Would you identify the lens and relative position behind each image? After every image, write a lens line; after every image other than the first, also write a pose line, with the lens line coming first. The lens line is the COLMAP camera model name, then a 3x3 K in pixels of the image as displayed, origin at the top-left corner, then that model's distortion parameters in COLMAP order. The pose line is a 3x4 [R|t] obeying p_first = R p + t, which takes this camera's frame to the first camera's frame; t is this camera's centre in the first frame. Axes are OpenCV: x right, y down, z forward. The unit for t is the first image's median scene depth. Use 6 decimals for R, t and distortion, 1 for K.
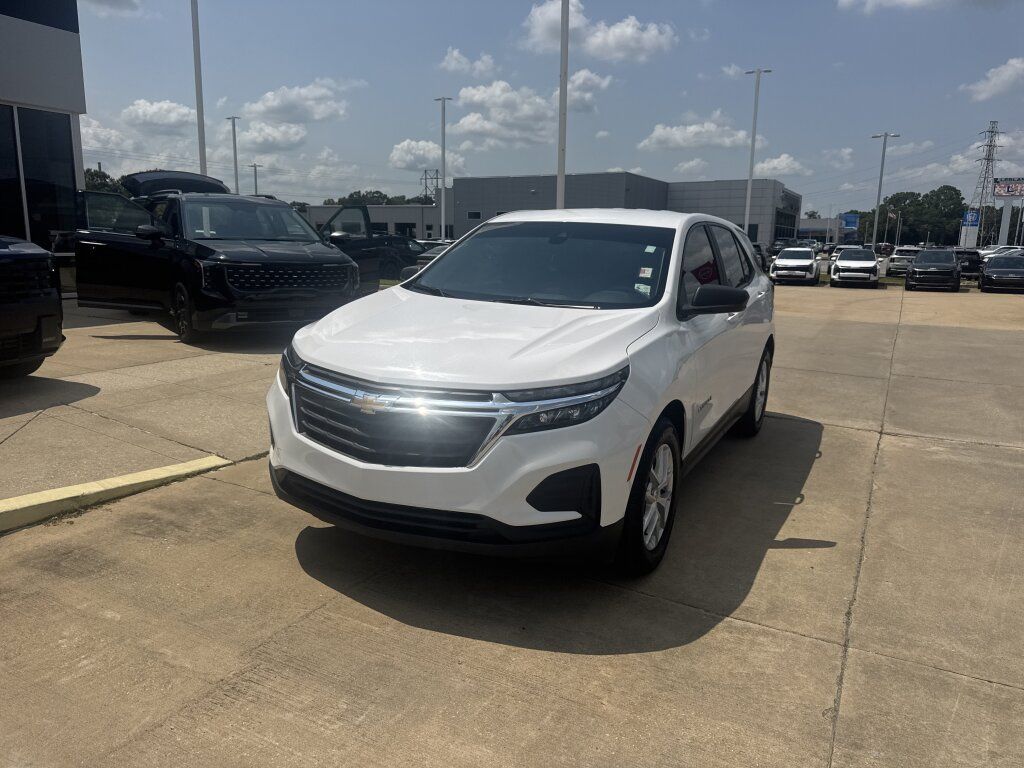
lens RADIAL K [[723.8, 0, 517.5], [0, 723.8, 386.5], [0, 0, 1]] dist [0.027000, -0.034403]
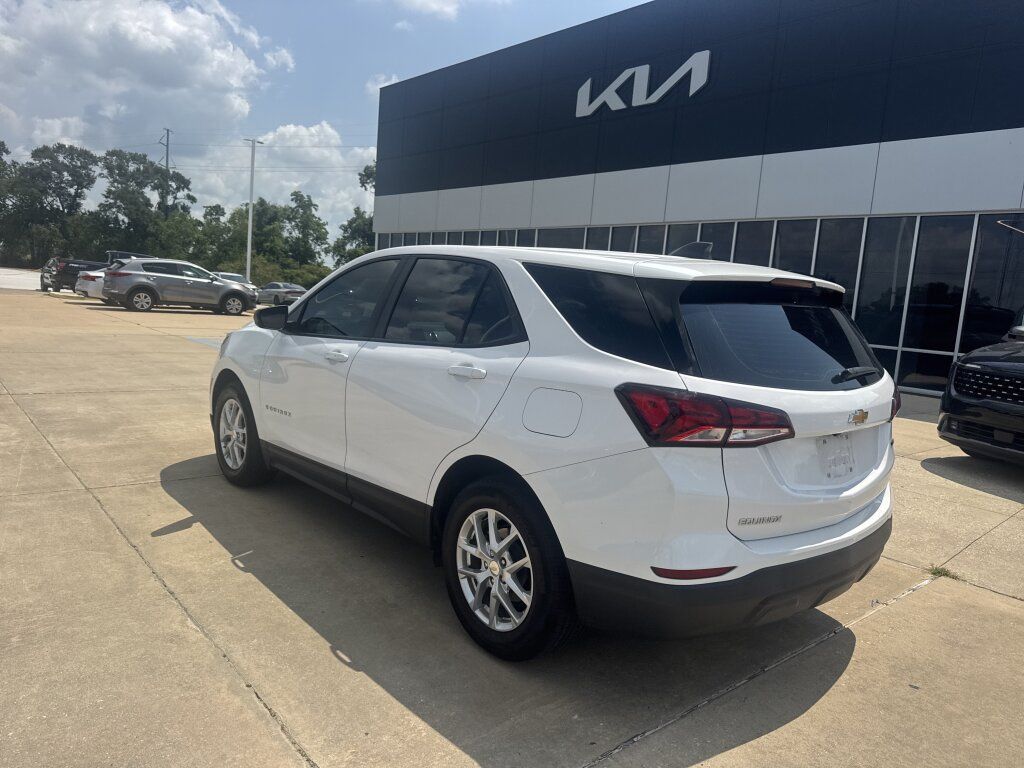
lens RADIAL K [[723.8, 0, 509.6], [0, 723.8, 389.7], [0, 0, 1]] dist [0.027000, -0.034403]
pose [[-0.366778, 0.067983, -0.927821, 1.212082], [-0.270133, 0.946574, 0.176144, -0.313583], [0.890226, 0.315241, -0.328818, 1.737021]]
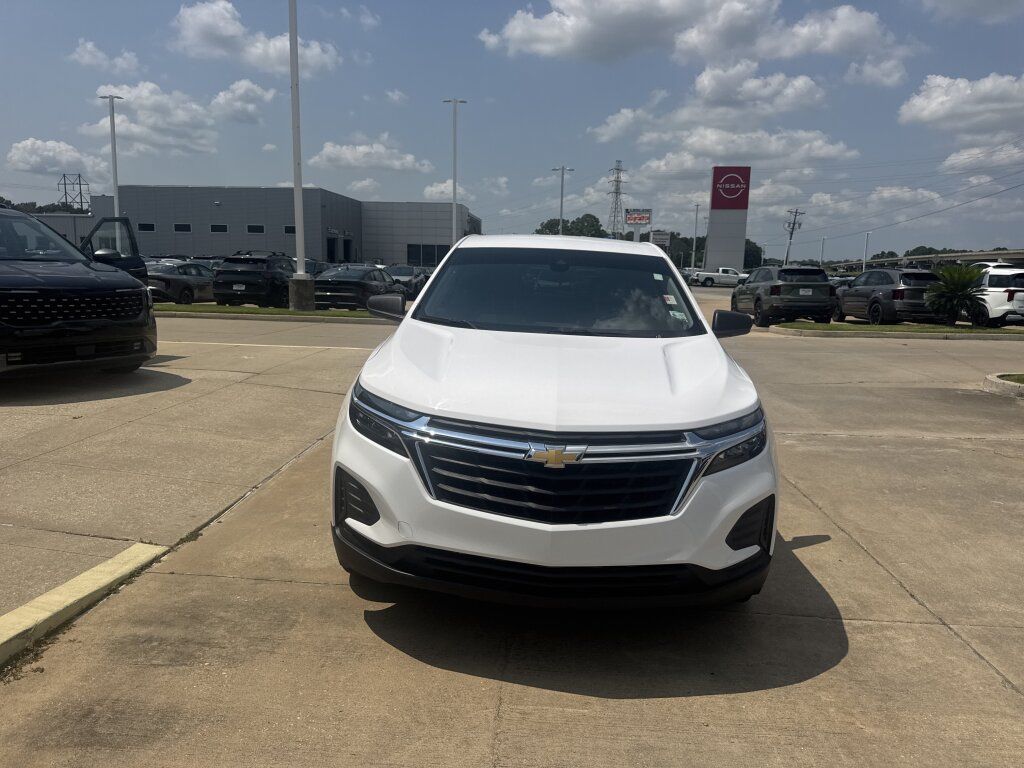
lens RADIAL K [[723.8, 0, 515.7], [0, 723.8, 380.1], [0, 0, 1]] dist [0.027000, -0.034403]
pose [[0.910264, -0.062315, 0.409313, -0.448315], [0.075344, 0.997033, -0.015763, -0.043650], [-0.407116, 0.045188, 0.912258, 0.156902]]
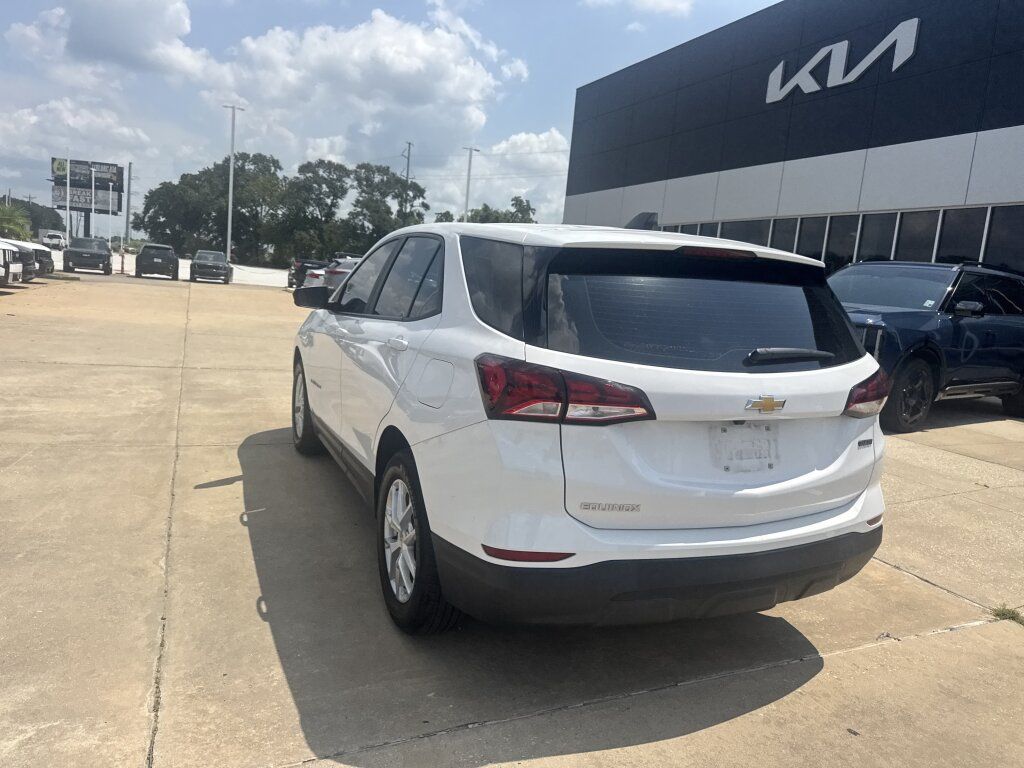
lens RADIAL K [[723.8, 0, 516.4], [0, 723.8, 387.7], [0, 0, 1]] dist [0.027000, -0.034403]
pose [[-0.615708, 0.041029, -0.786906, 1.040730], [-0.253243, 0.935361, 0.246917, -0.366550], [0.746171, 0.351307, -0.565519, 2.001863]]
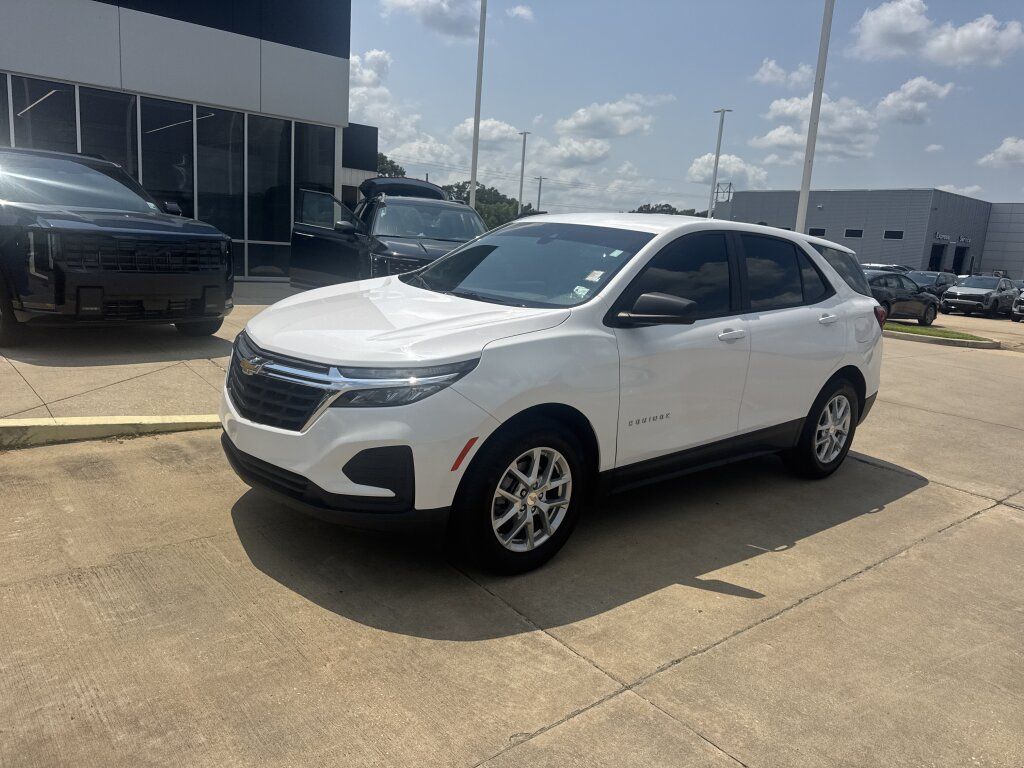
lens RADIAL K [[723.8, 0, 516.0], [0, 723.8, 383.6], [0, 0, 1]] dist [0.027000, -0.034403]
pose [[0.924901, 0.118272, -0.361345, 0.445460], [-0.125842, 0.992047, 0.002601, -0.003232], [0.358779, 0.043067, 0.932428, 0.063663]]
